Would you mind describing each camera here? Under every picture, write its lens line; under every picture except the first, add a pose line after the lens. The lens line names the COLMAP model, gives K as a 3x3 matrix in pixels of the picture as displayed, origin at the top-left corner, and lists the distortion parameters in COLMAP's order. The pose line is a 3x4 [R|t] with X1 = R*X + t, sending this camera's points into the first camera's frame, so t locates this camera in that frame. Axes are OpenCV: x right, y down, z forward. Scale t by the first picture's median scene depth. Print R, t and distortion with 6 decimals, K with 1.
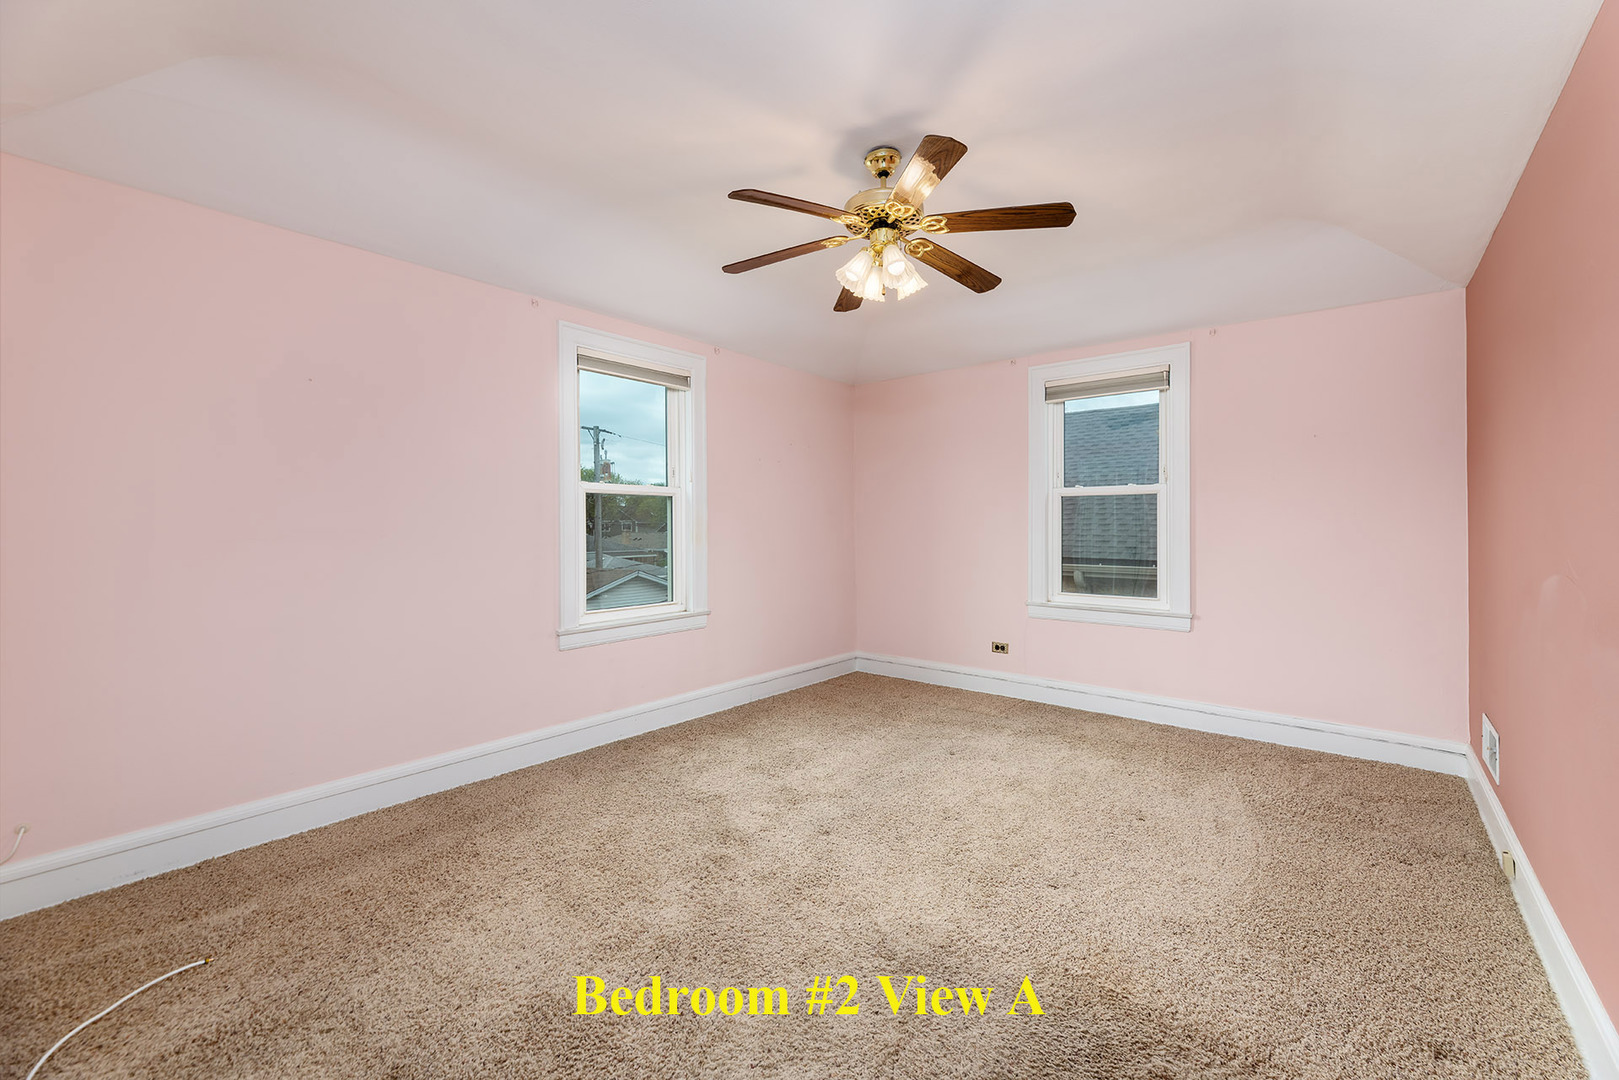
lens RADIAL K [[657.3, 0, 825.8], [0, 657.3, 527.9], [0, 0, 1]] dist [-0.003252, -0.000012]
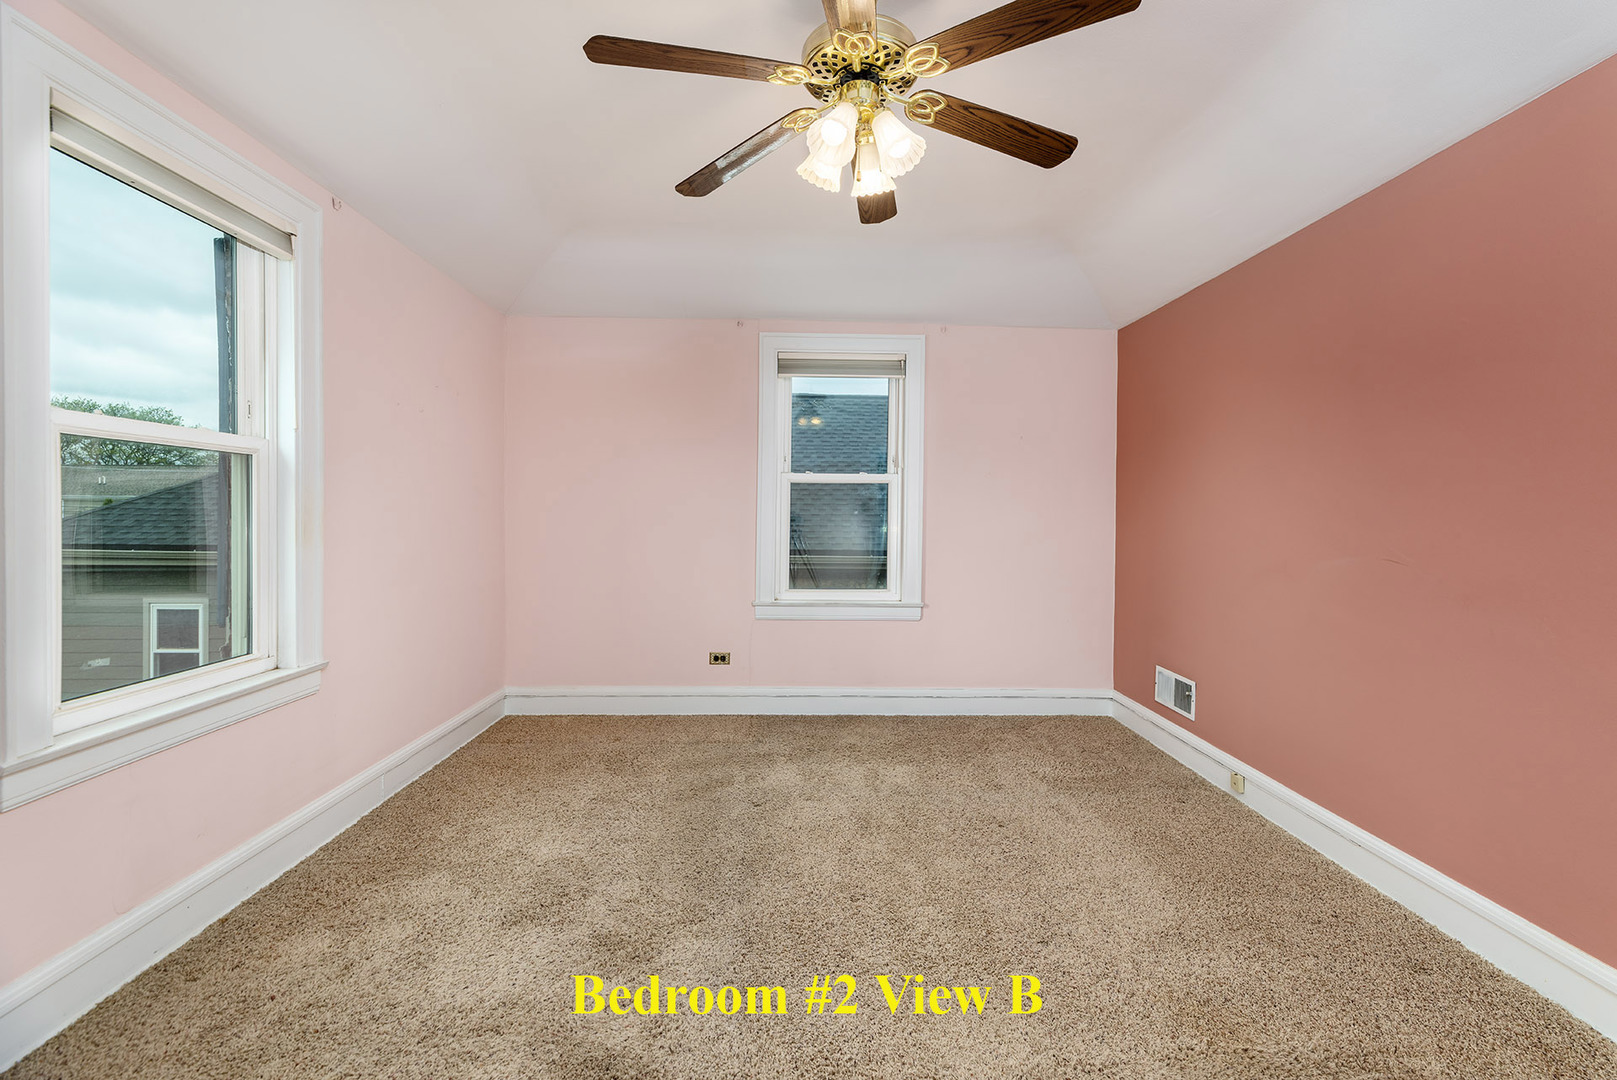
lens RADIAL K [[682.3, 0, 809.0], [0, 682.3, 522.5], [0, 0, 1]] dist [-0.002062, -0.000178]
pose [[0.756462, -0.001062, 0.654037, -0.256299], [-0.006291, 0.999941, 0.008899, -0.001870], [-0.654007, -0.010847, 0.756410, 0.299725]]
